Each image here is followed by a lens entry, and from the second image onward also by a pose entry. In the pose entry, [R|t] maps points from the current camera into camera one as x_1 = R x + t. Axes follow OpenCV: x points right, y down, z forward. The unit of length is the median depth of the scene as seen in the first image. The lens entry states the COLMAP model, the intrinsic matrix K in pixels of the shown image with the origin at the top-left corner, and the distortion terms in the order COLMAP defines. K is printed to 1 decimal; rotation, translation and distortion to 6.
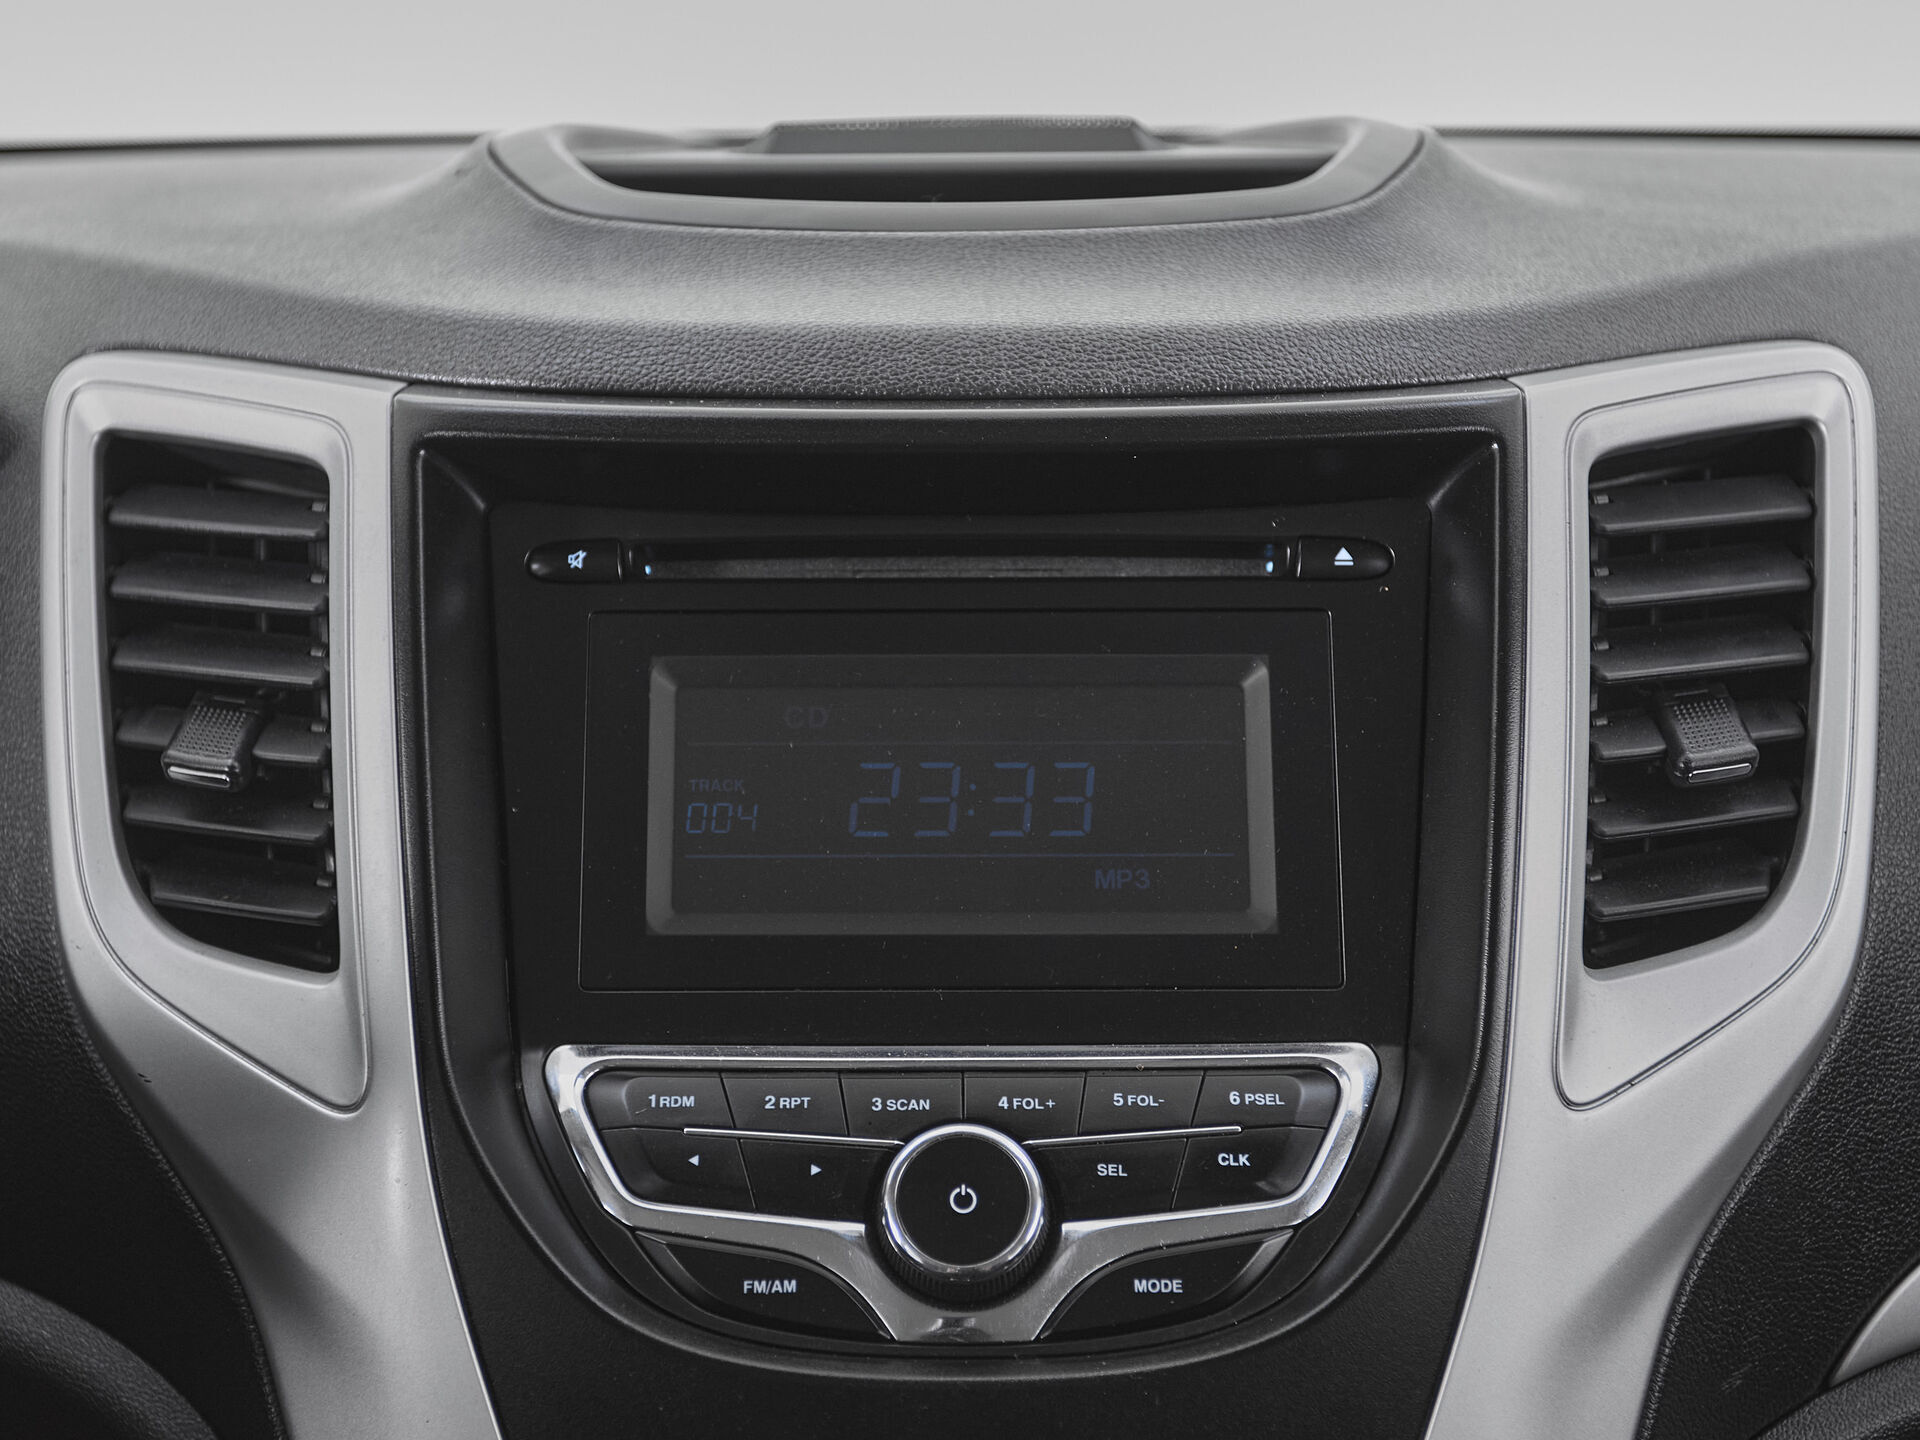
lens RADIAL K [[2706.4, 0, 928.5], [0, 2706.4, 740.3], [0, 0, 1]] dist [0.024515, 0.000000]
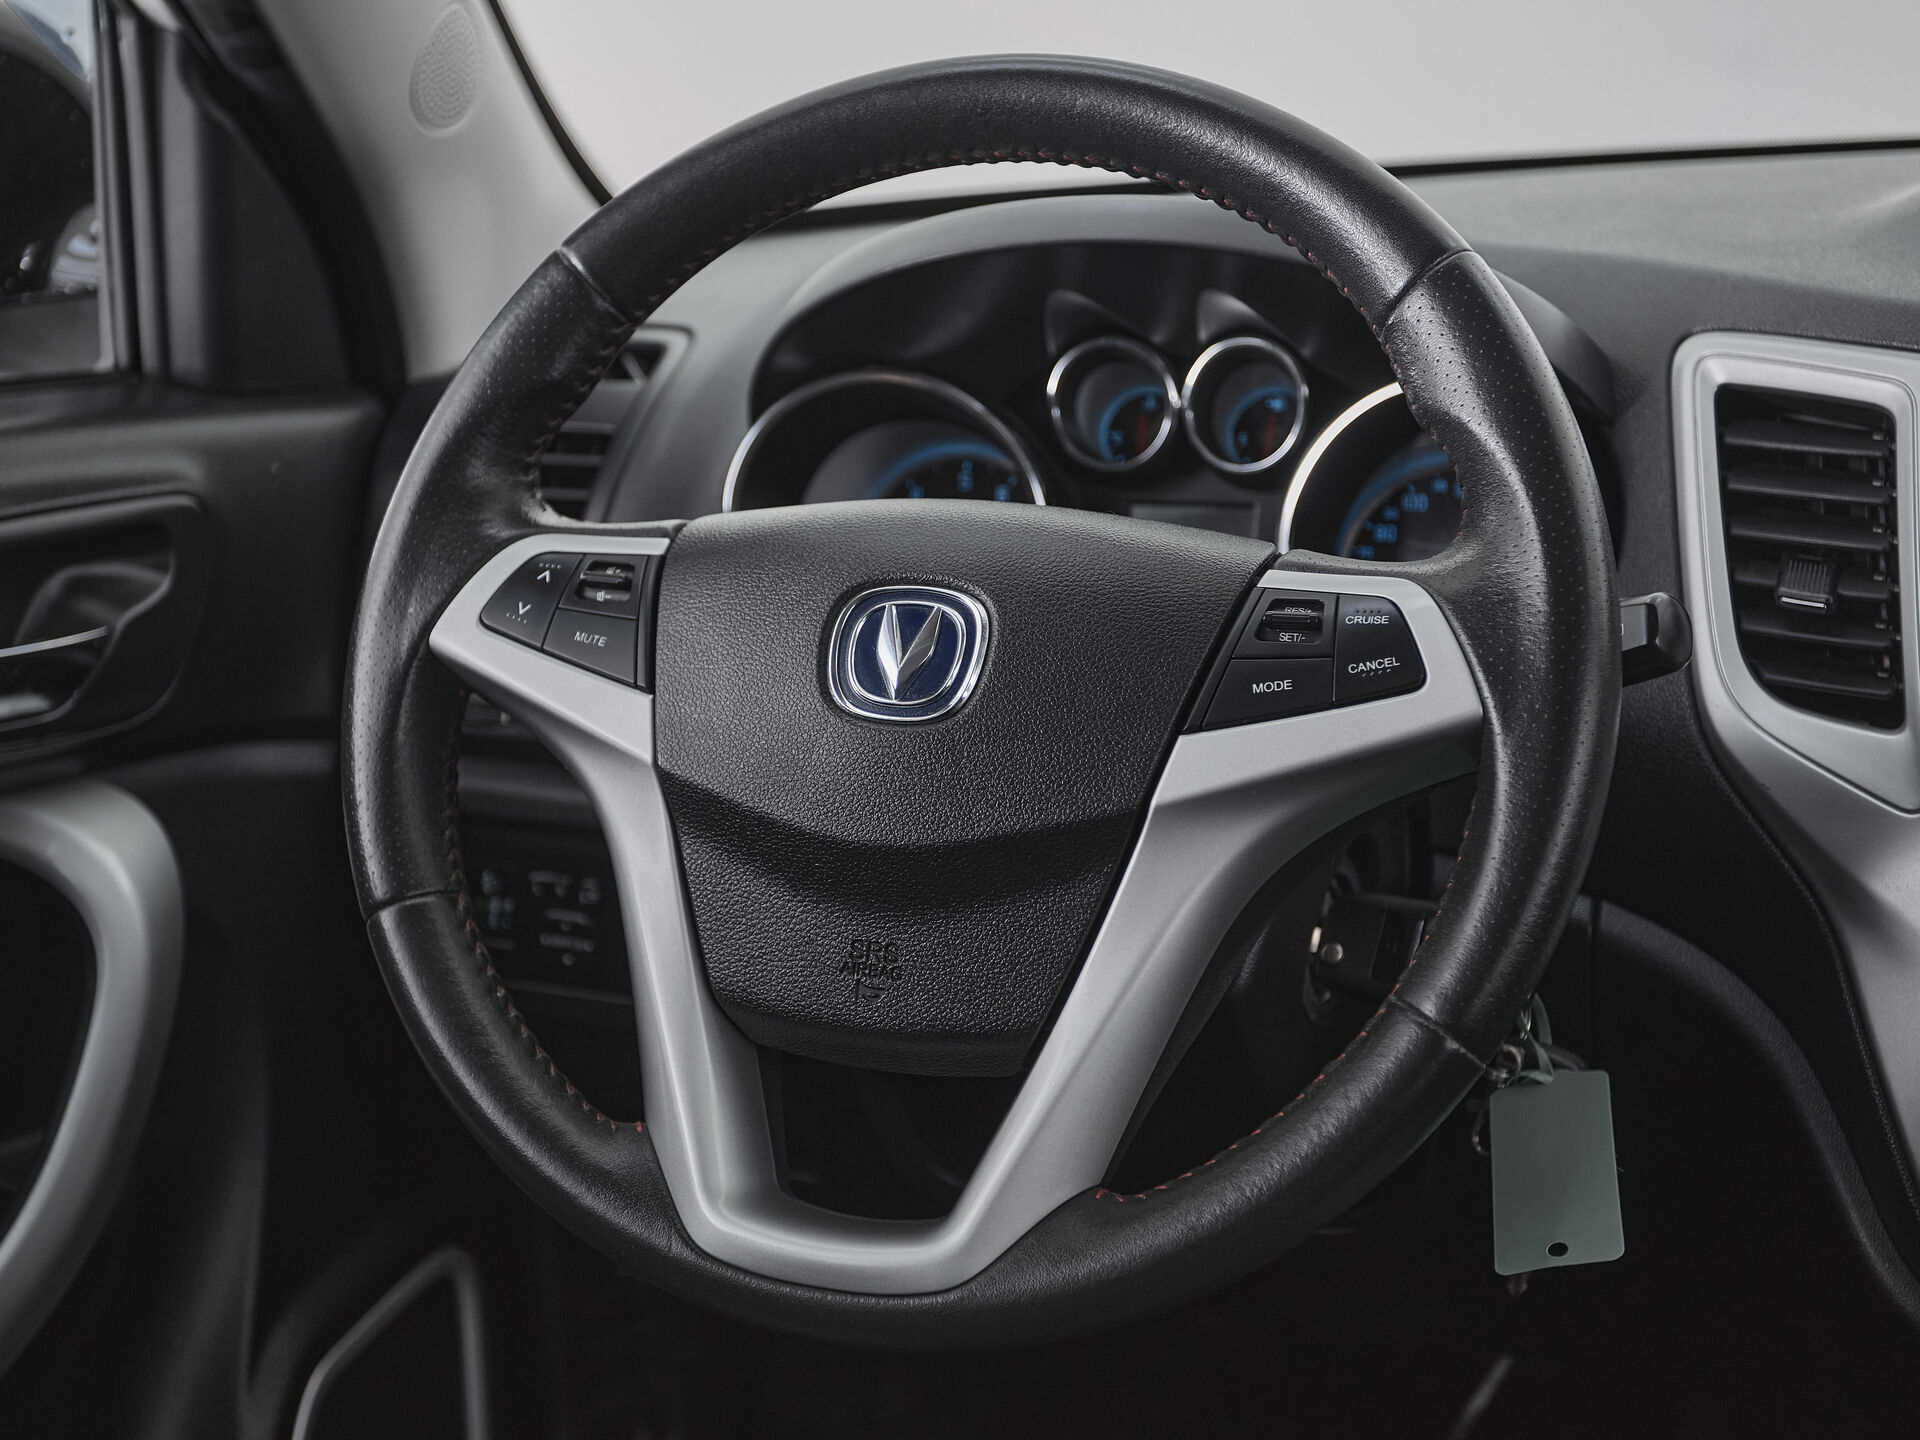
lens RADIAL K [[2563.8, 0, 894.8], [0, 2563.8, 731.2], [0, 0, 1]] dist [0.027947, 0.000000]
pose [[0.935903, 0.059559, -0.347188, -0.243416], [-0.041068, 0.997330, 0.060382, 0.018395], [0.349857, -0.042254, 0.935850, -0.638584]]
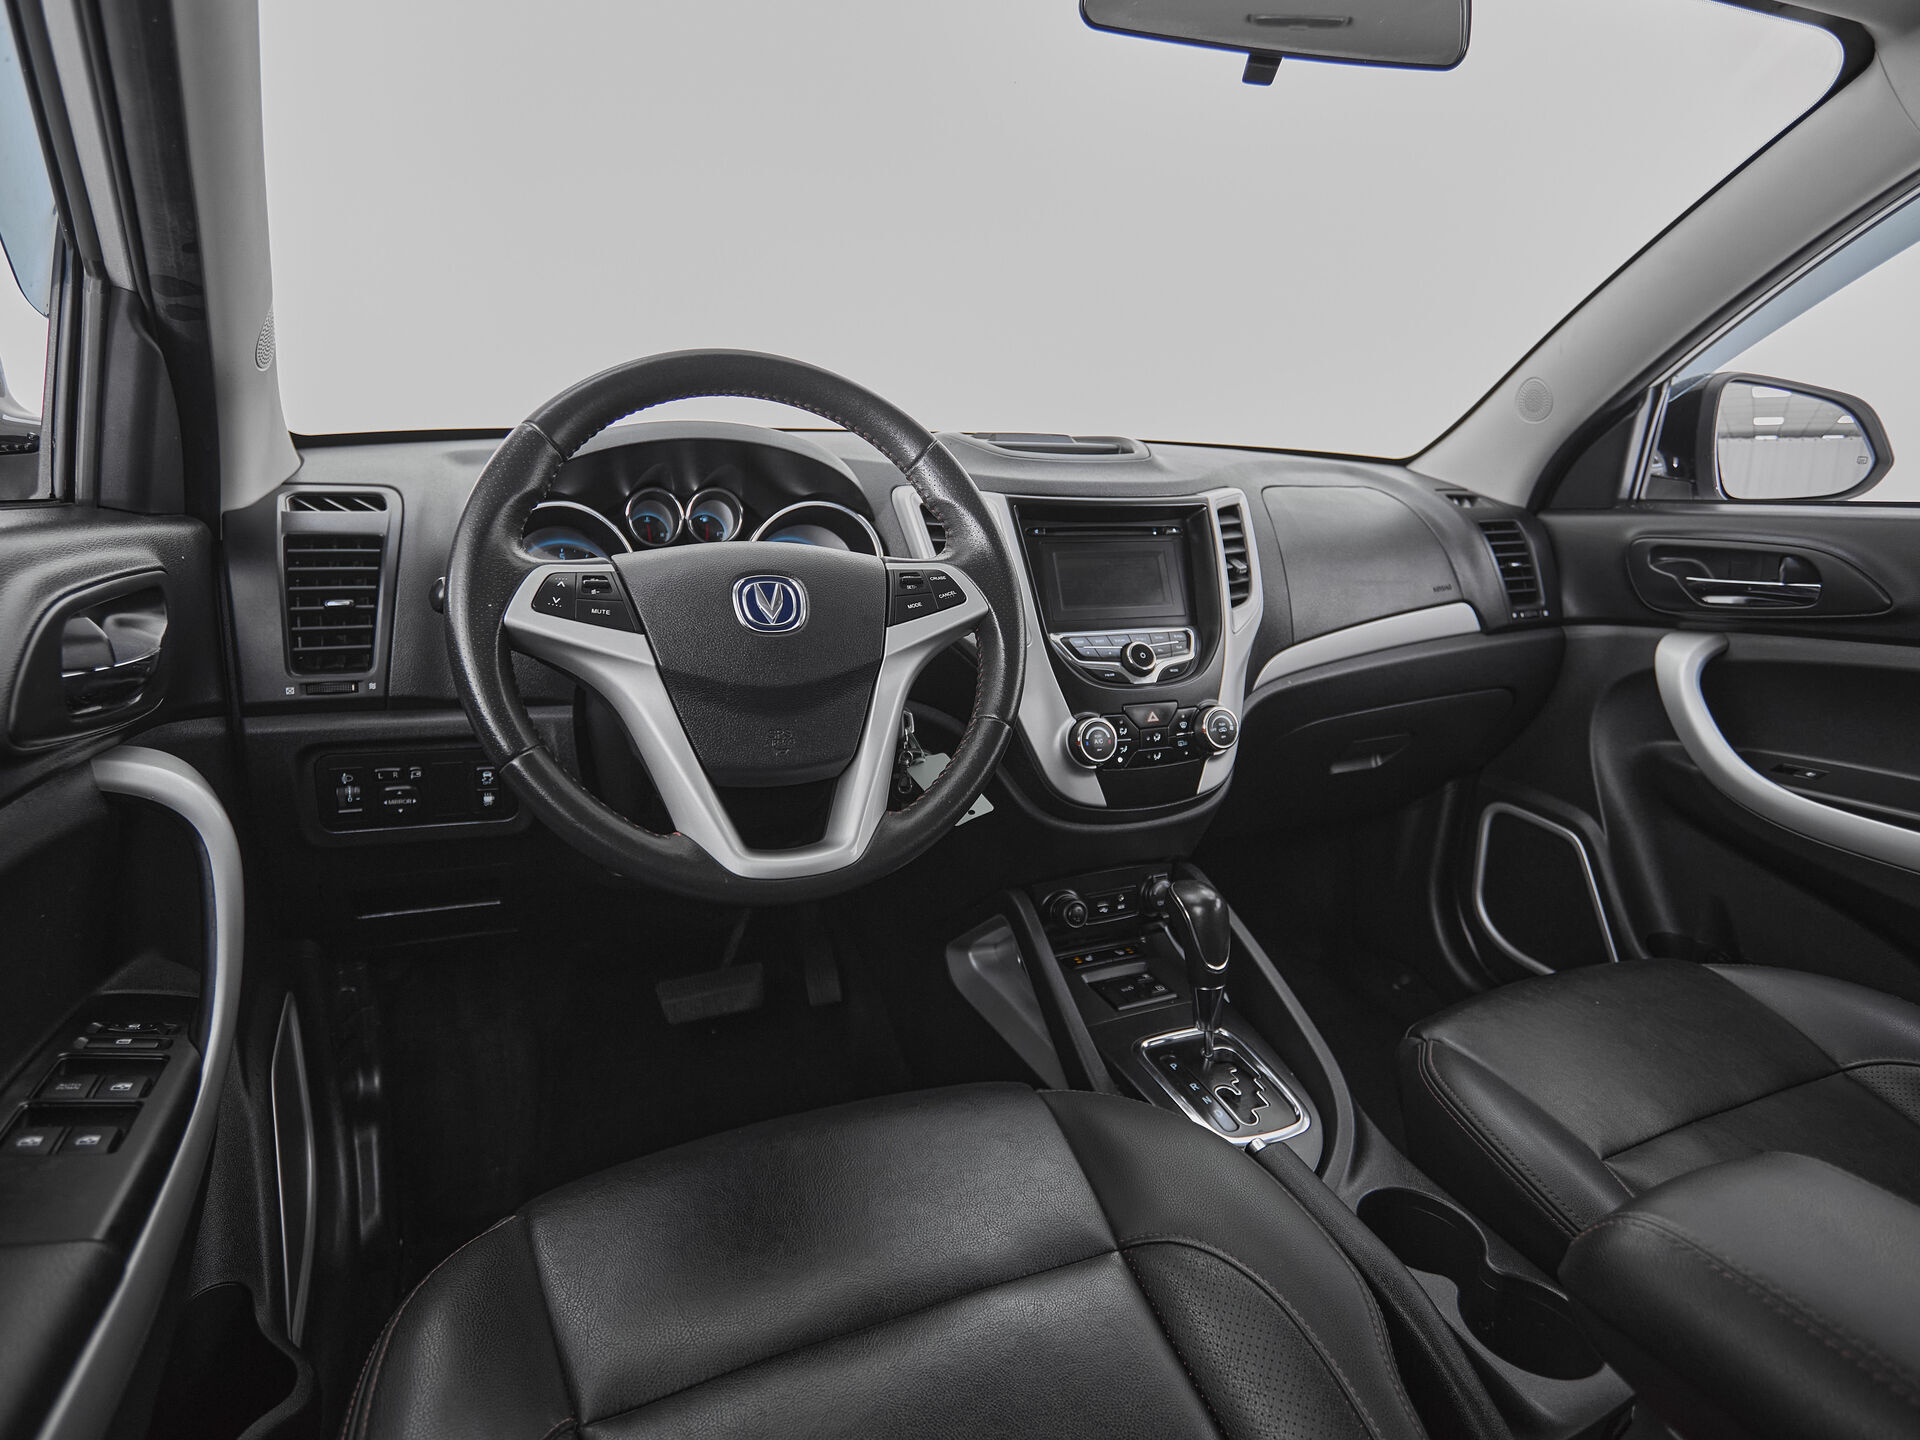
lens RADIAL K [[1059.3, 0, 946.2], [0, 1059.3, 713.4], [0, 0, 1]] dist [0.001364, -0.001346]
pose [[0.914641, -0.072486, 0.397715, -1.058241], [0.049632, 0.996486, 0.067474, 0.118176], [-0.401208, -0.041975, 0.915025, -0.638338]]
